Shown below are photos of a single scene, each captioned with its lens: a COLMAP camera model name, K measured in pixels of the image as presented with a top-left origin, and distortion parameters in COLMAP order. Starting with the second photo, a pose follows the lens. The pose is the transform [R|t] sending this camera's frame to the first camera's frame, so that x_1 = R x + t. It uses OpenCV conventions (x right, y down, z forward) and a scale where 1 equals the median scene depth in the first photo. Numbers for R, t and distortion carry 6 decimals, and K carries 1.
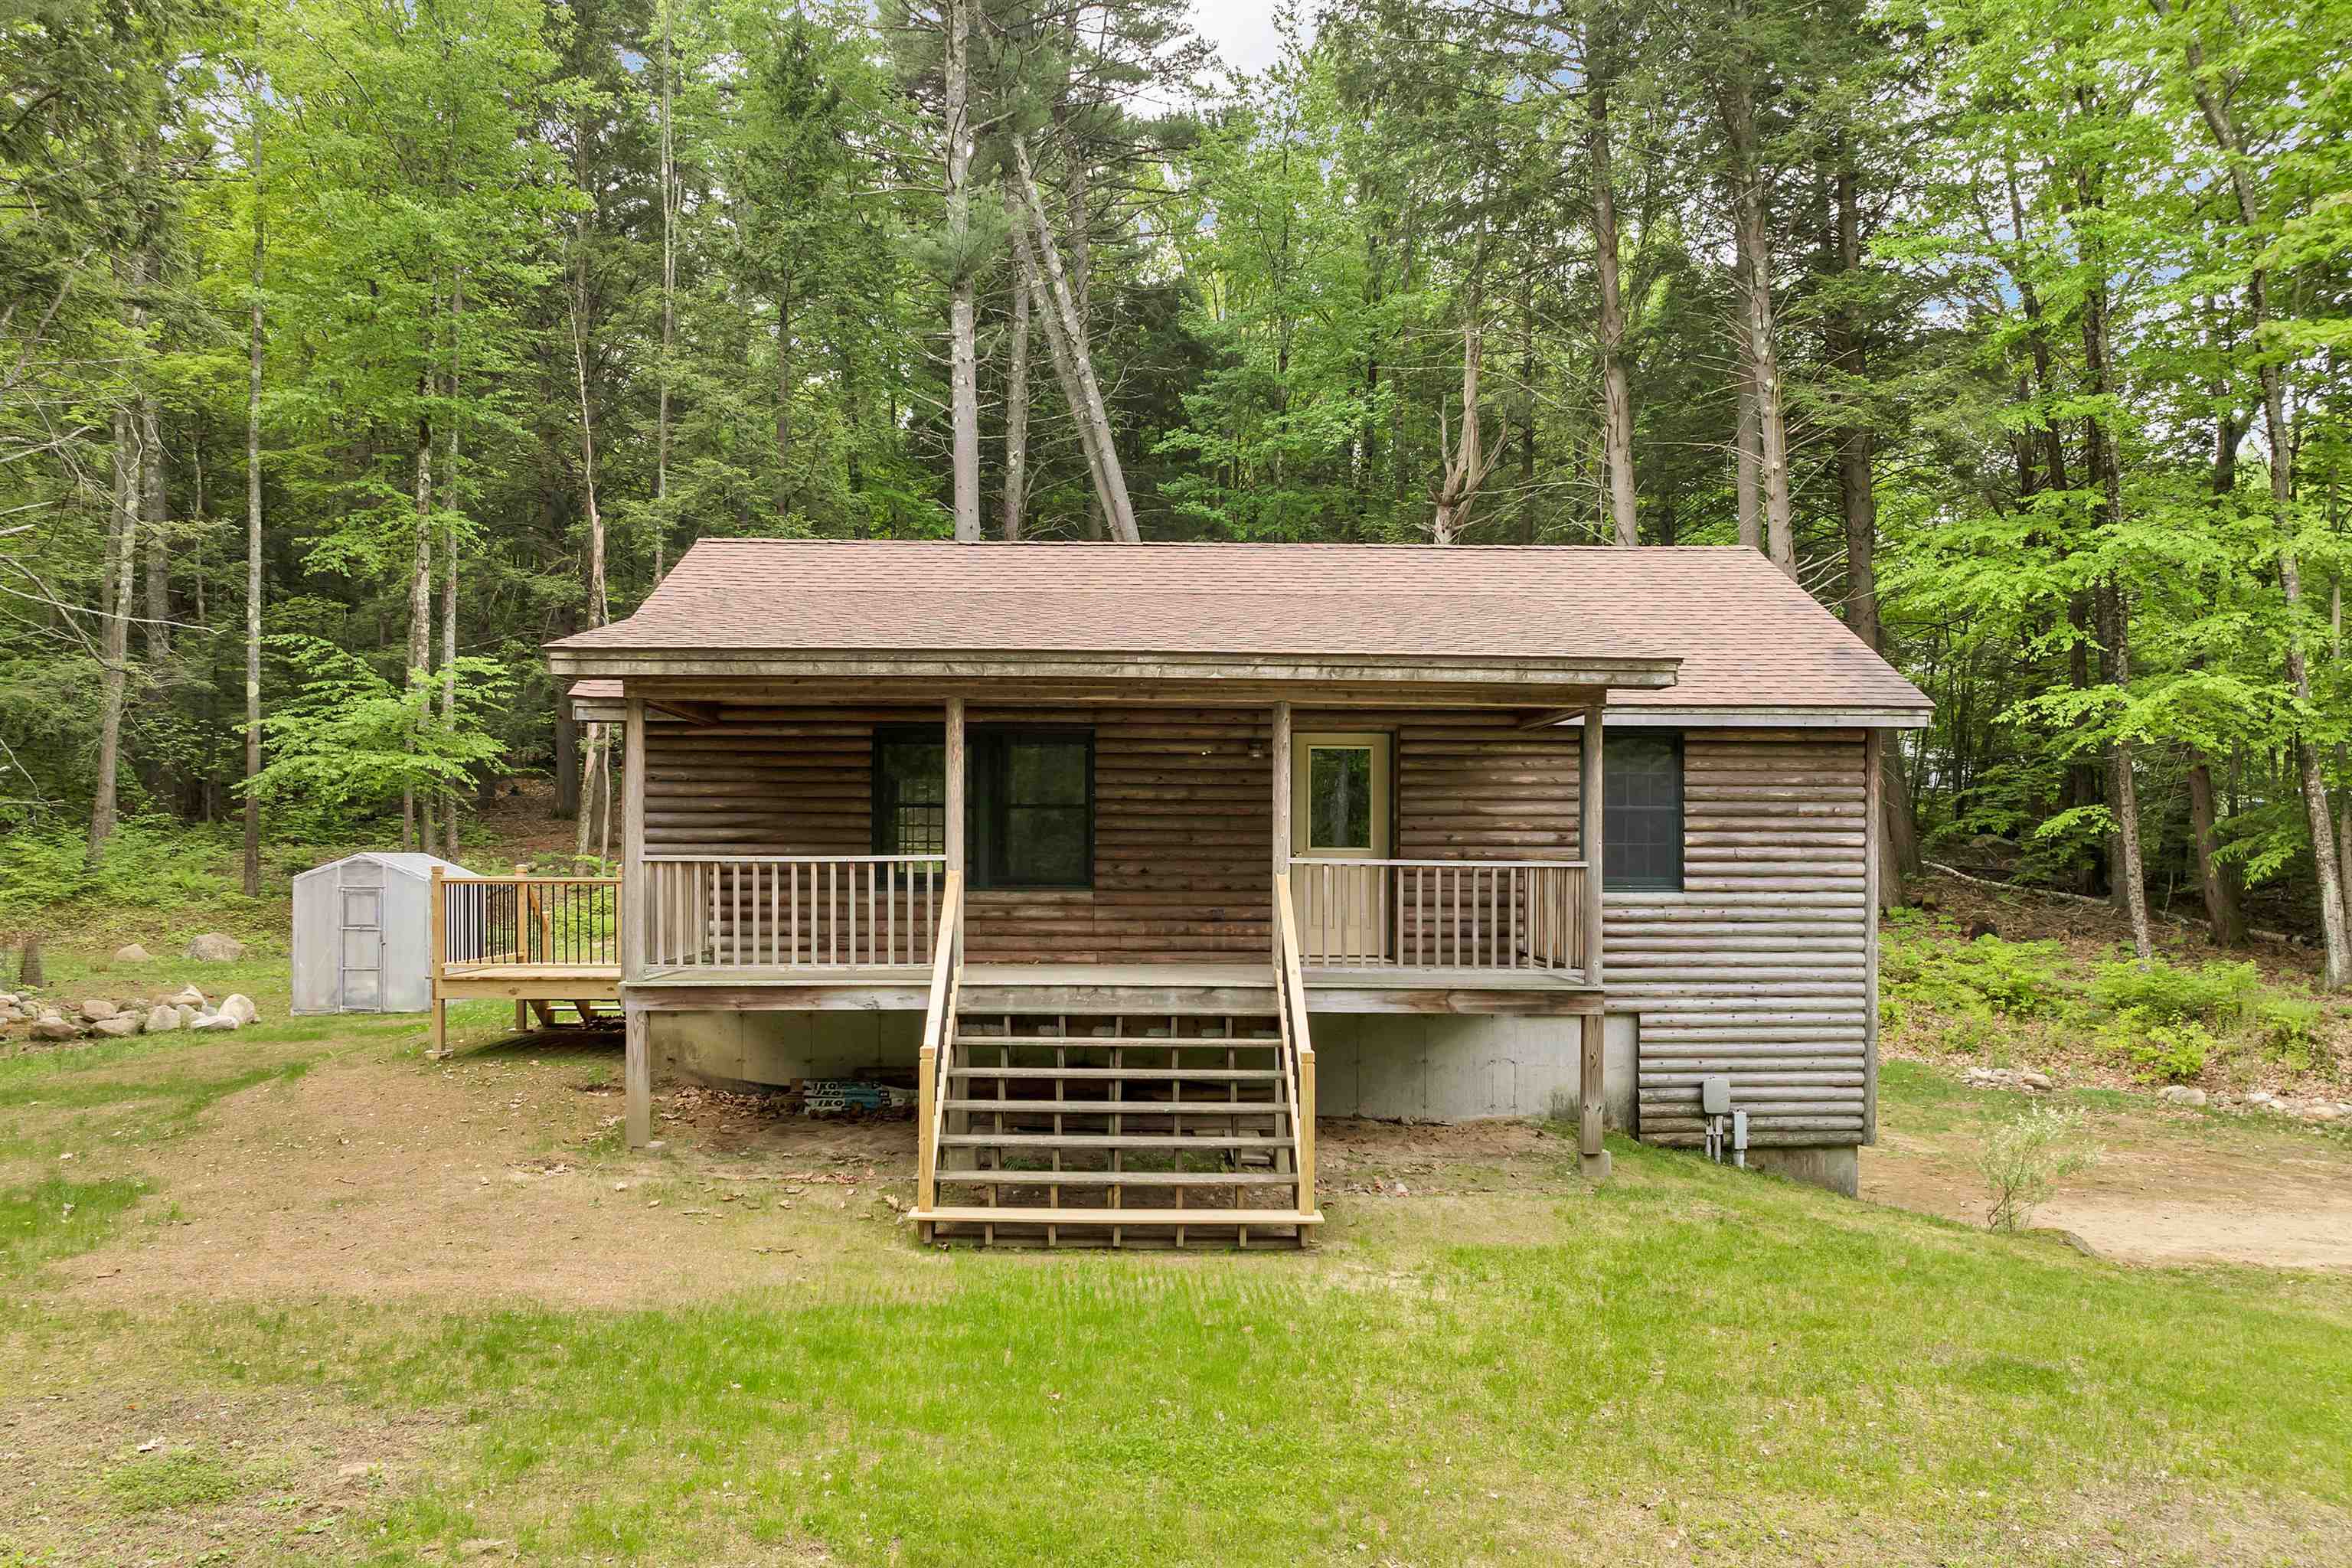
lens RADIAL K [[1702.2, 0, 1171.5], [0, 1702.2, 793.1], [0, 0, 1]] dist [-0.026587, -0.015789]
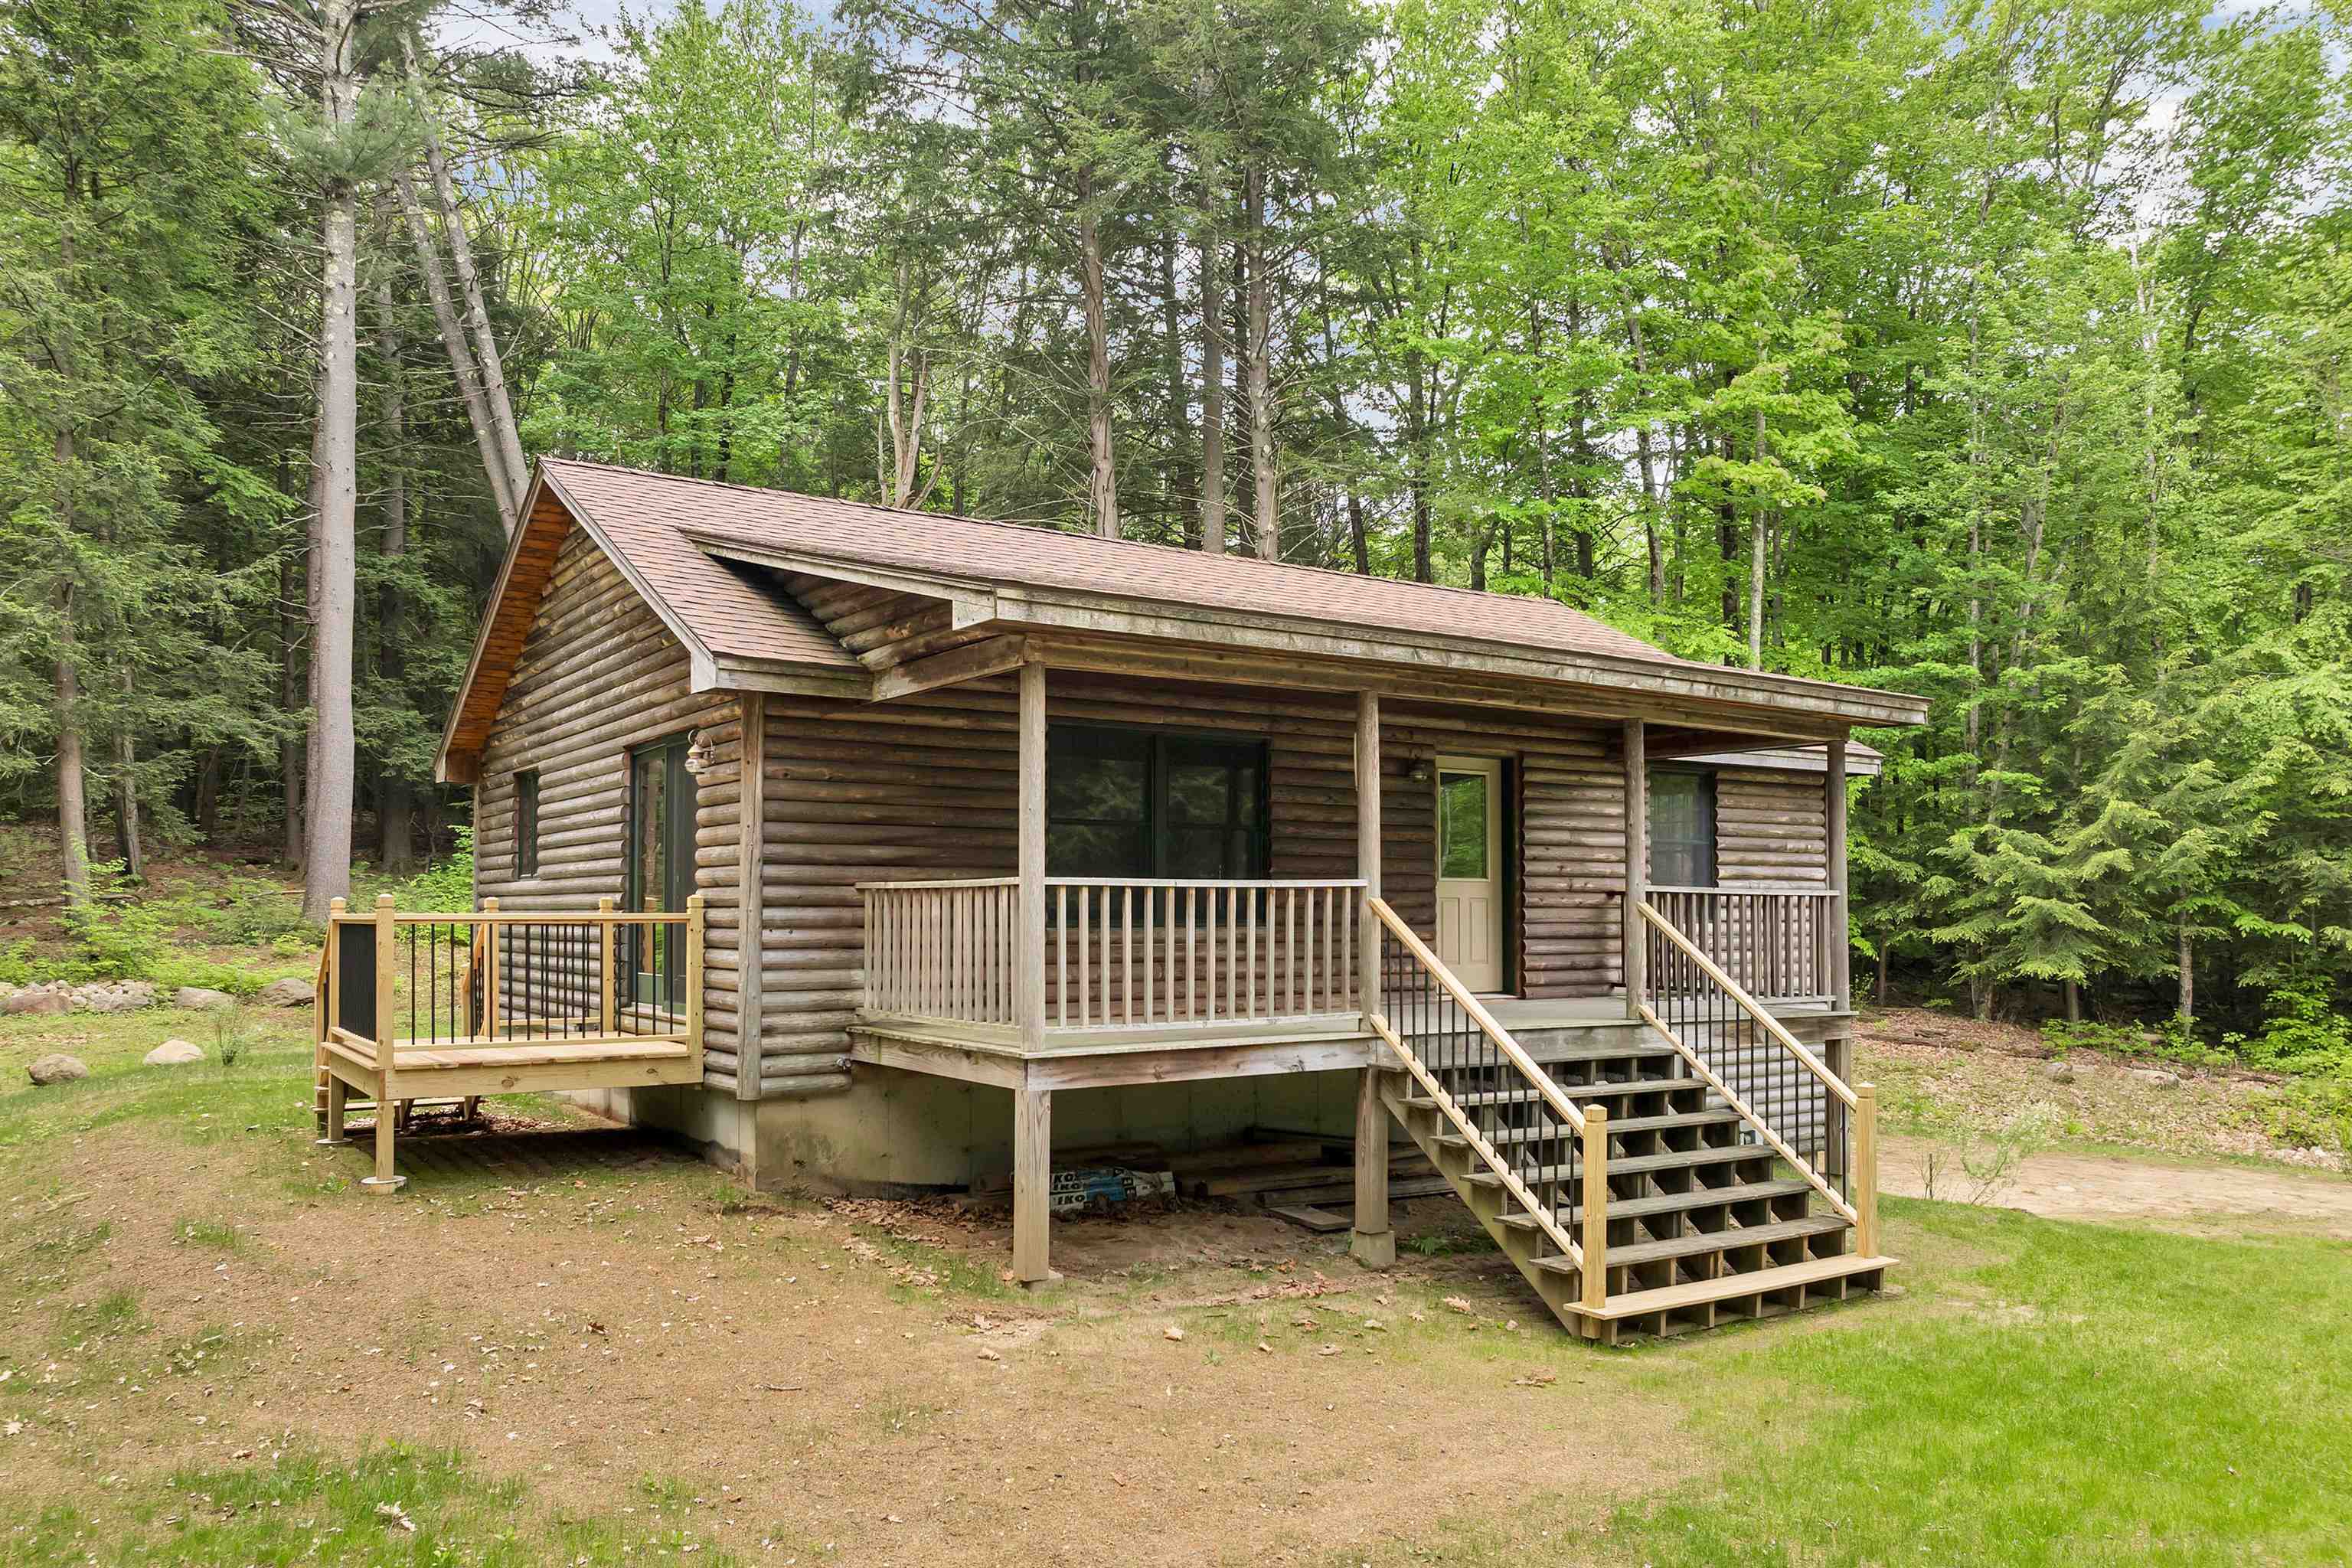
lens RADIAL K [[1702.2, 0, 1179.3], [0, 1702.2, 780.4], [0, 0, 1]] dist [-0.026587, -0.015789]
pose [[0.842029, 0.038257, 0.538074, -0.655879], [-0.019026, 0.998968, -0.041252, 0.024142], [-0.539097, 0.024497, 0.841887, 0.349158]]
